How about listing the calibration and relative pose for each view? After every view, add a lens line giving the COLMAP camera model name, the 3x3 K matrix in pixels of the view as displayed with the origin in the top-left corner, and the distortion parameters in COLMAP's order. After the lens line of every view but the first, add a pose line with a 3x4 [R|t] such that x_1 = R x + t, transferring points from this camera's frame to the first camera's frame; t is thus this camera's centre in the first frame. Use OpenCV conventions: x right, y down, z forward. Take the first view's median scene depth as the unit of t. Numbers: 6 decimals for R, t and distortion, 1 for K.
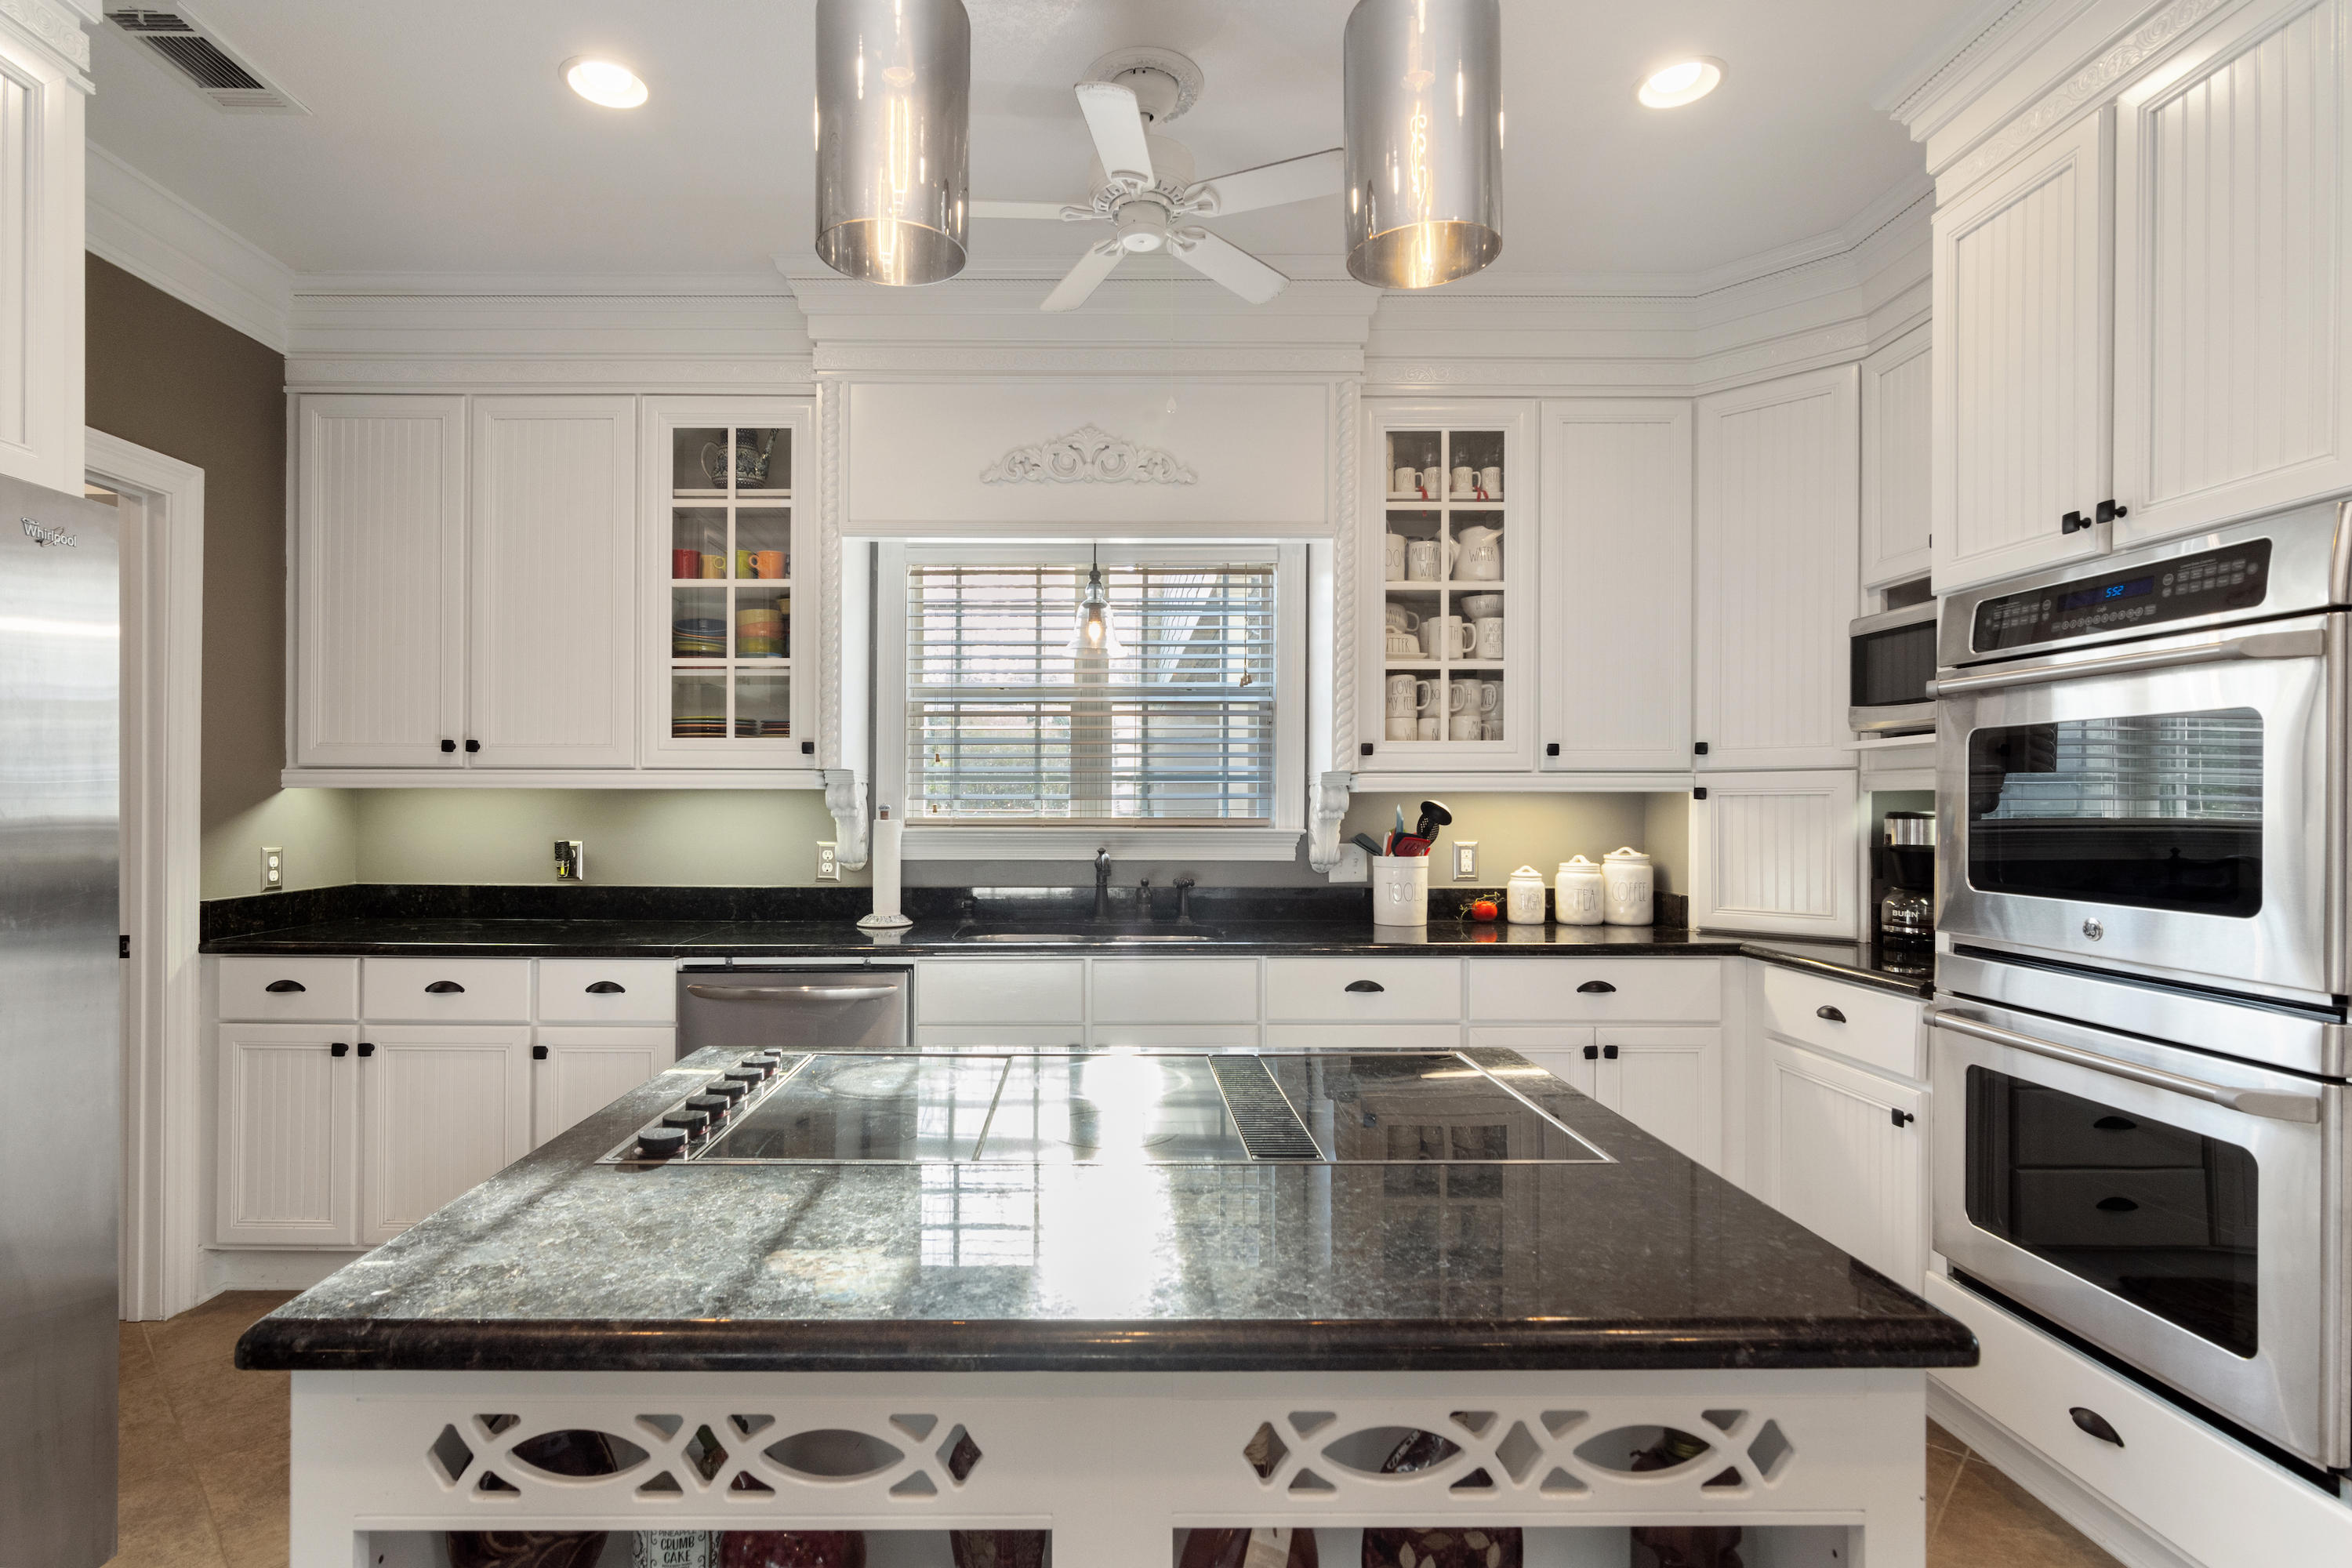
lens RADIAL K [[1125.1, 0, 1100.7], [0, 1125.1, 802.4], [0, 0, 1]] dist [-0.003341, 0.003840]
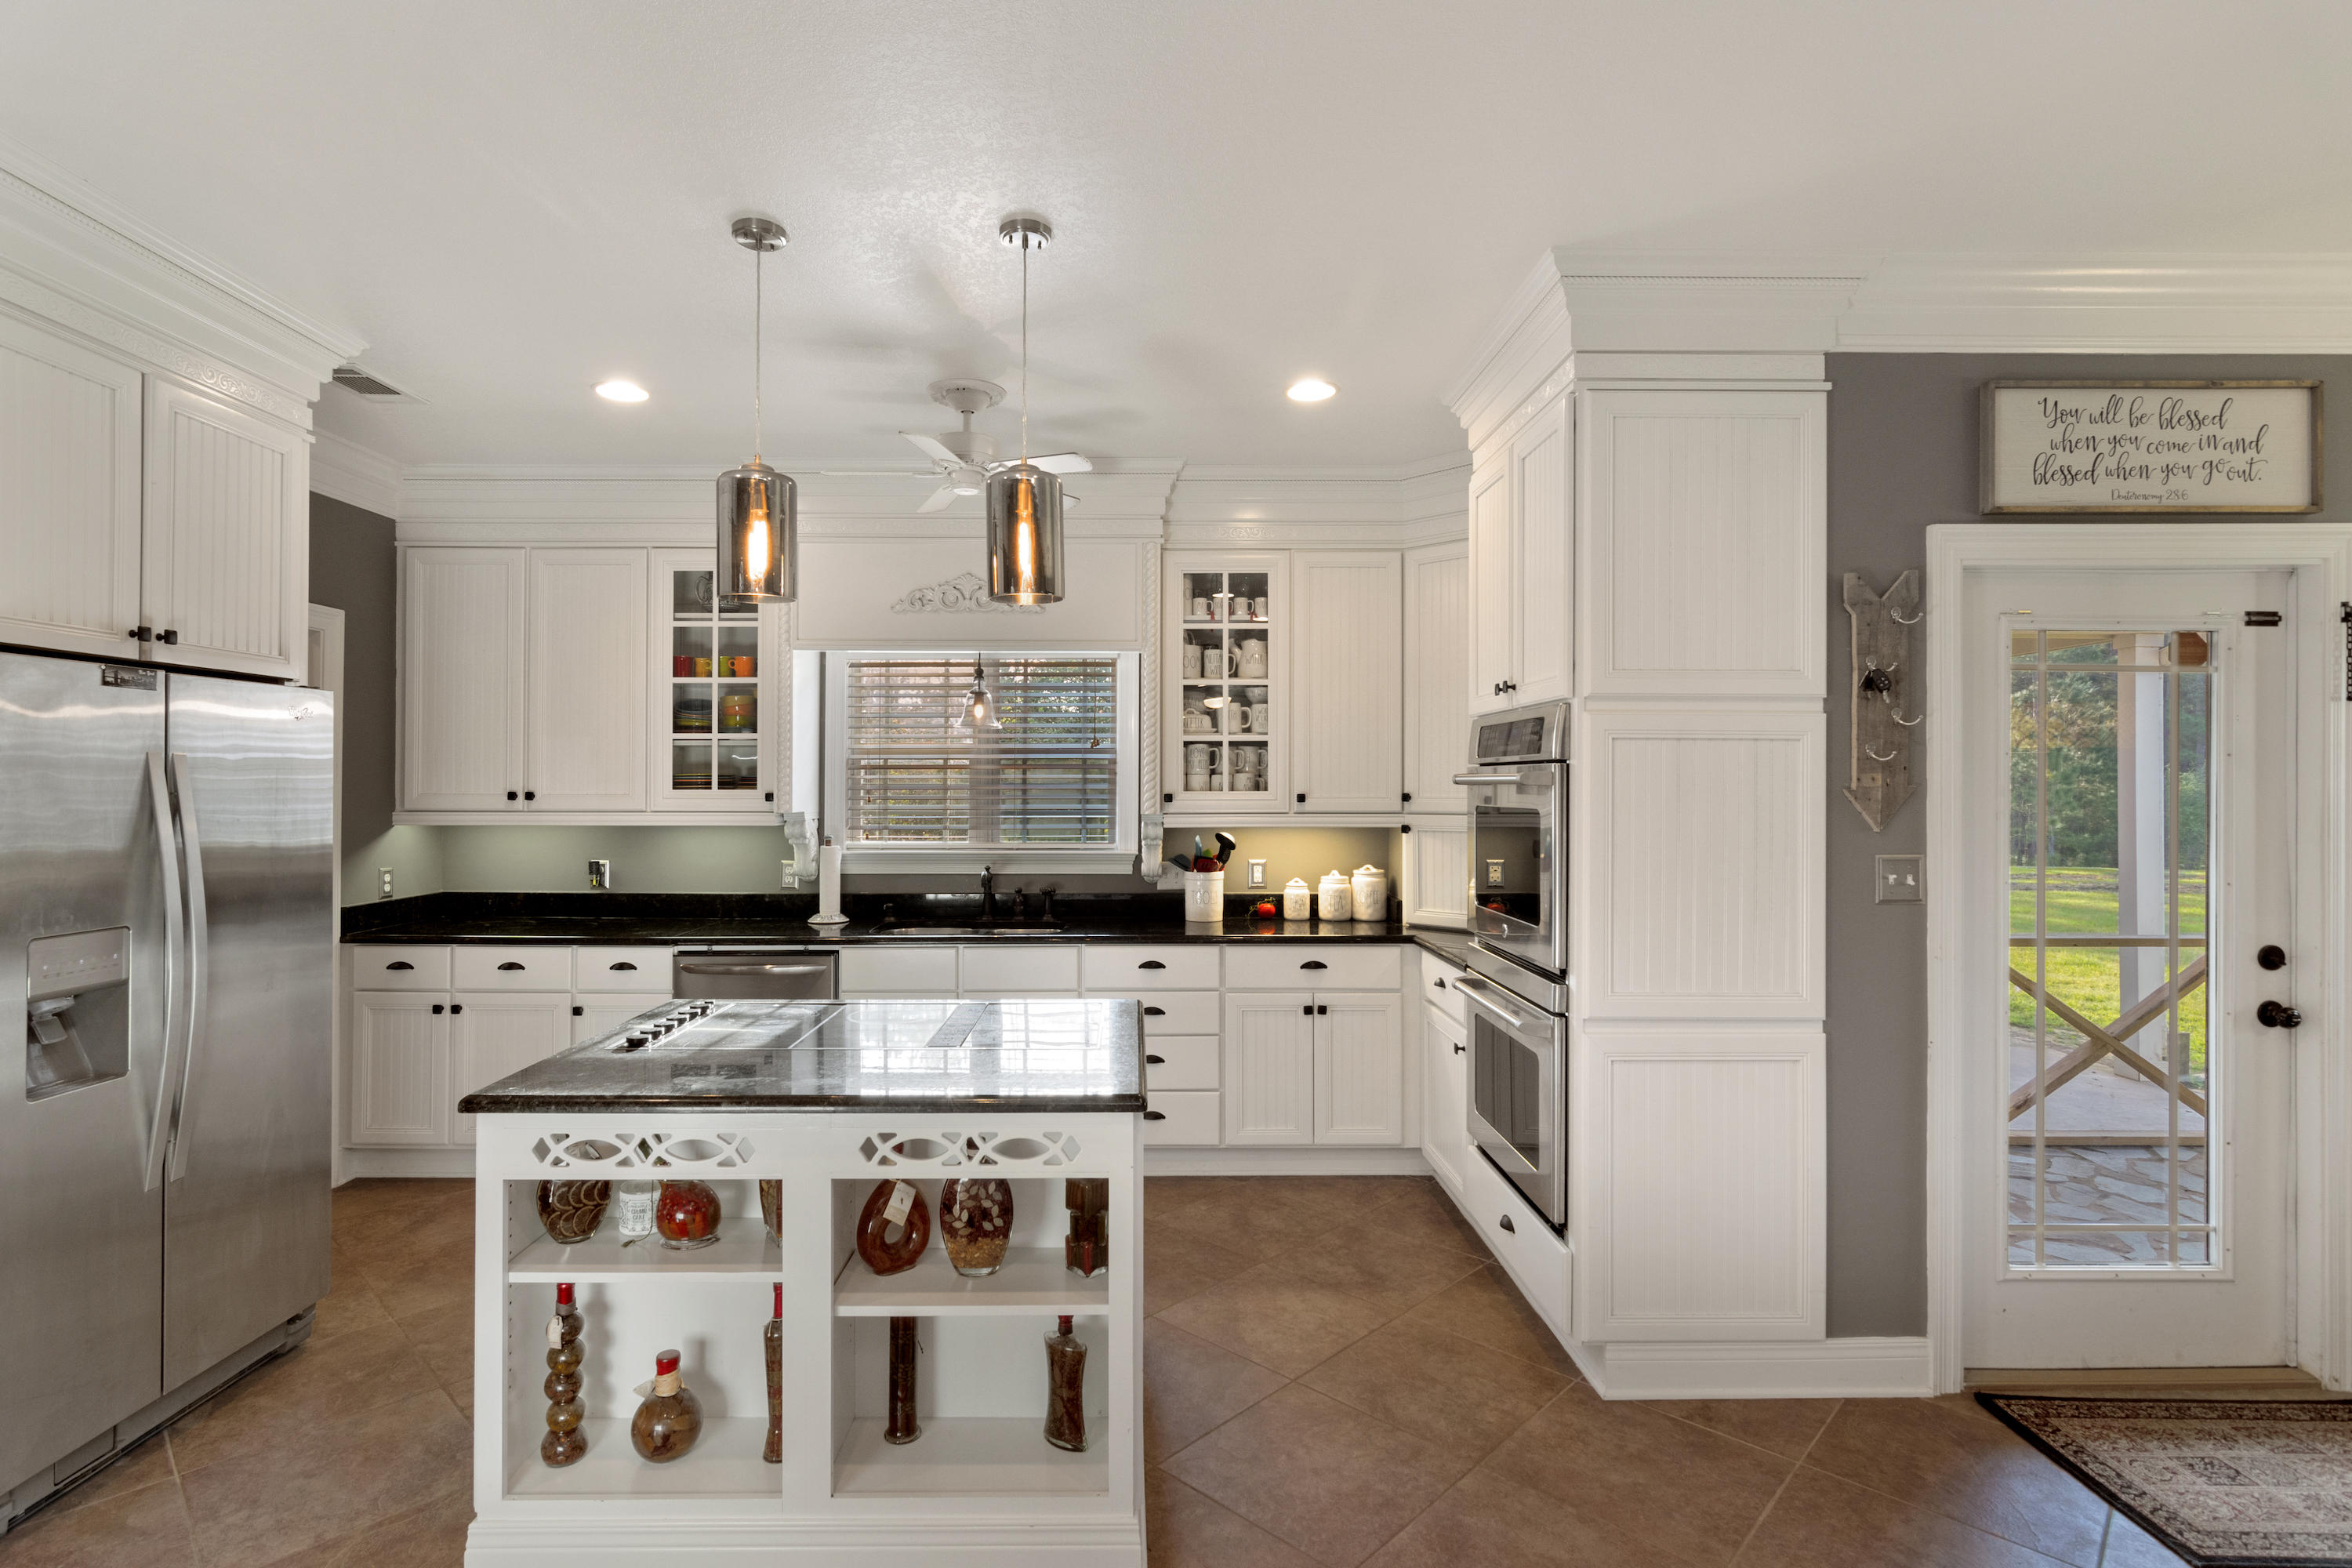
lens RADIAL K [[1125.1, 0, 1164.2], [0, 1125.1, 777.2], [0, 0, 1]] dist [-0.003341, 0.003840]
pose [[0.999846, 0.000370, 0.017534, 0.206527], [-0.000215, 0.999961, -0.008847, -0.060444], [-0.017536, 0.008842, 0.999807, -0.413124]]
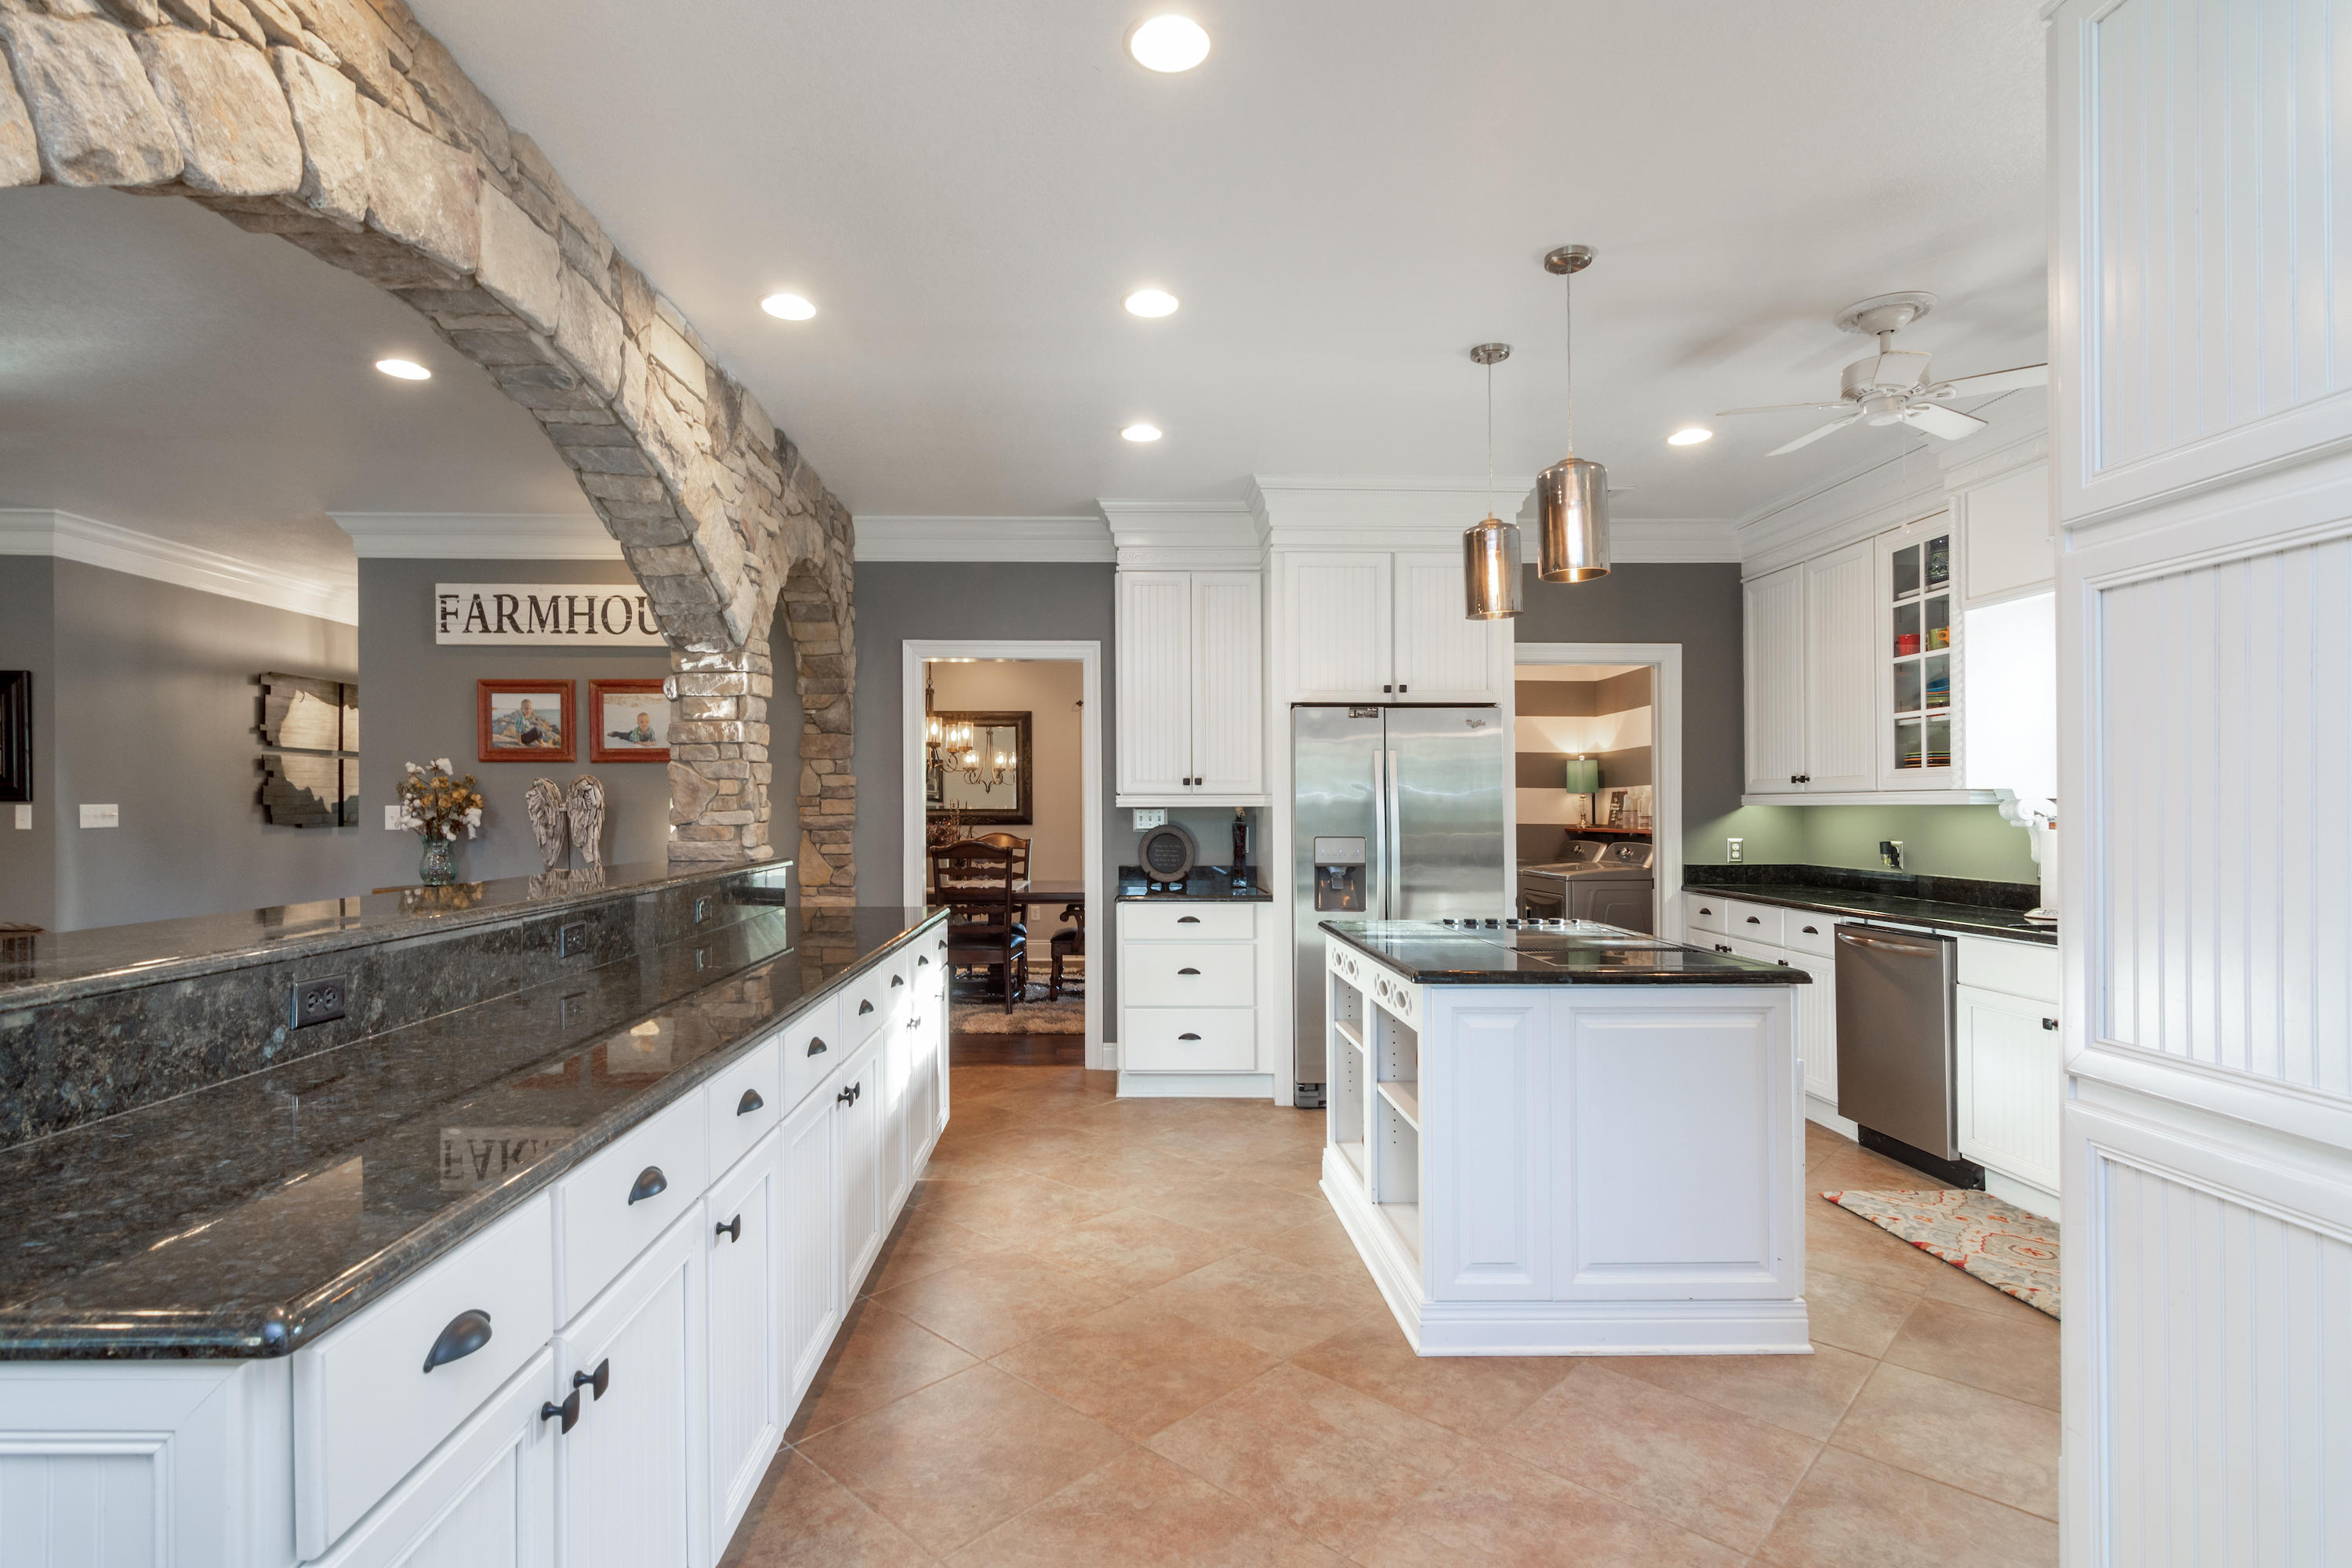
lens RADIAL K [[1125.1, 0, 1122.5], [0, 1125.1, 809.7], [0, 0, 1]] dist [-0.003341, 0.003840]
pose [[0.016026, -0.000357, -0.999872, 1.030620], [0.000326, 1.000000, -0.000351, -0.005730], [0.999872, -0.000320, 0.016026, -0.003423]]
